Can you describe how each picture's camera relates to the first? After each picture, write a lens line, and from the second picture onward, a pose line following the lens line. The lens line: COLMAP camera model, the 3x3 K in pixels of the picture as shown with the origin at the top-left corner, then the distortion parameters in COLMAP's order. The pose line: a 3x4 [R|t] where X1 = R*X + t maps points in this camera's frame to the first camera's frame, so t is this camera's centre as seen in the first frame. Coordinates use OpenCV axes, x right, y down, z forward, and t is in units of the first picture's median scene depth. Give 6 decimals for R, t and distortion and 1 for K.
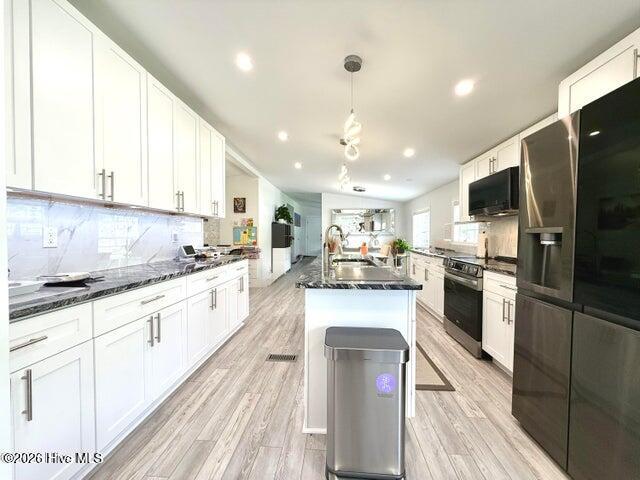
lens RADIAL K [[255.5, 0, 317.8], [0, 255.5, 240.9], [0, 0, 1]] dist [0.001540, 0.000349]
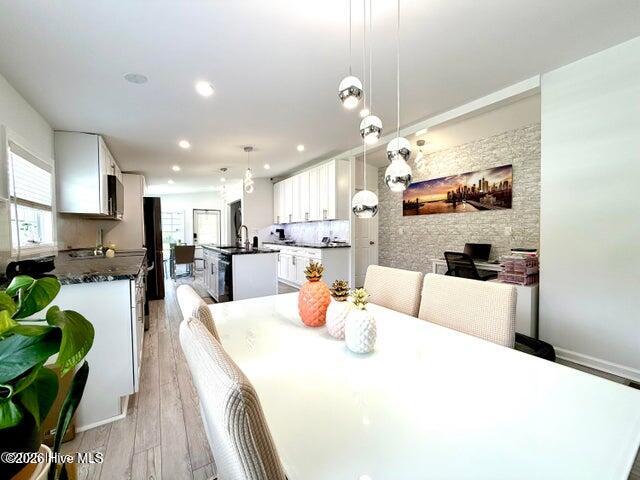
lens RADIAL K [[255.5, 0, 315.1], [0, 255.5, 236.6], [0, 0, 1]] dist [0.001540, 0.000349]
pose [[-0.801034, 0.013824, -0.598459, 0.620160], [-0.009650, 0.999305, 0.036000, -0.048453], [0.598541, 0.034612, -0.800344, 2.342928]]
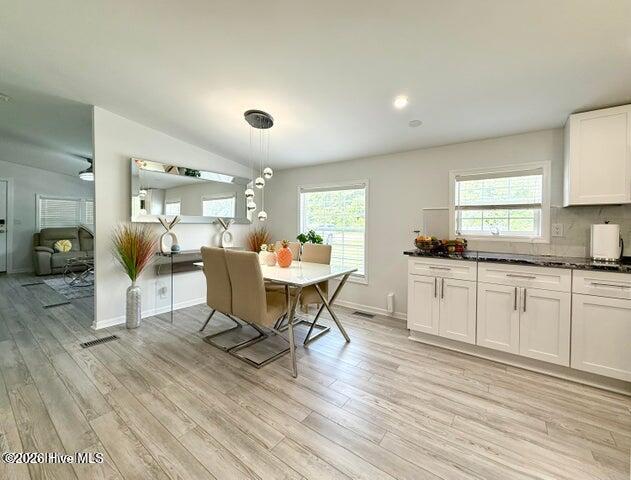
lens RADIAL K [[263.9, 0, 317.0], [0, 263.9, 228.9], [0, 0, 1]] dist [0.002347, 0.000263]
pose [[0.524854, -0.010446, 0.851128, -0.362826], [0.009848, 0.999932, 0.006200, -0.030923], [-0.851135, 0.005128, 0.524921, 1.423695]]
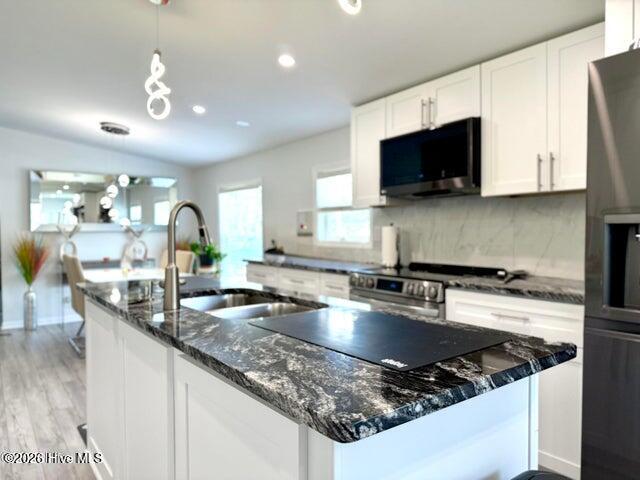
lens RADIAL K [[456.6, 0, 325.5], [0, 456.6, 241.7], [0, 0, 1]] dist [0.000044, -0.005385]
pose [[0.750978, -0.023591, 0.659906, -0.193017], [0.023026, 0.999689, 0.009534, -0.006839], [-0.659926, 0.008035, 0.751288, 0.340625]]
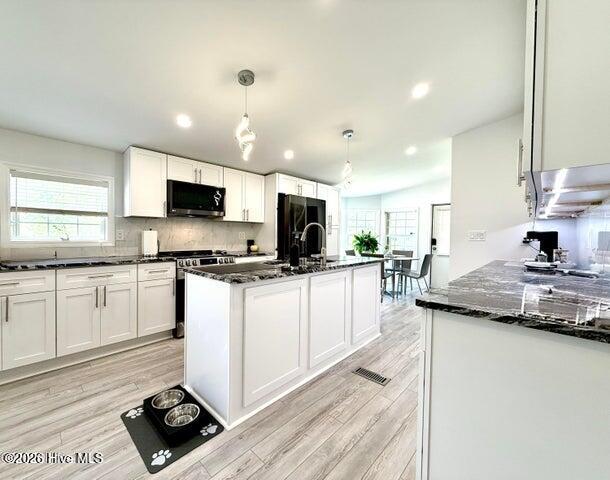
lens RADIAL K [[255.1, 0, 289.1], [0, 255.1, 237.7], [0, 0, 1]] dist [0.001903, 0.000067]
pose [[-0.766282, -0.019074, 0.642221, -0.405467], [-0.000329, 0.999571, 0.029294, -0.033640], [-0.642504, 0.022236, -0.765960, 1.561796]]
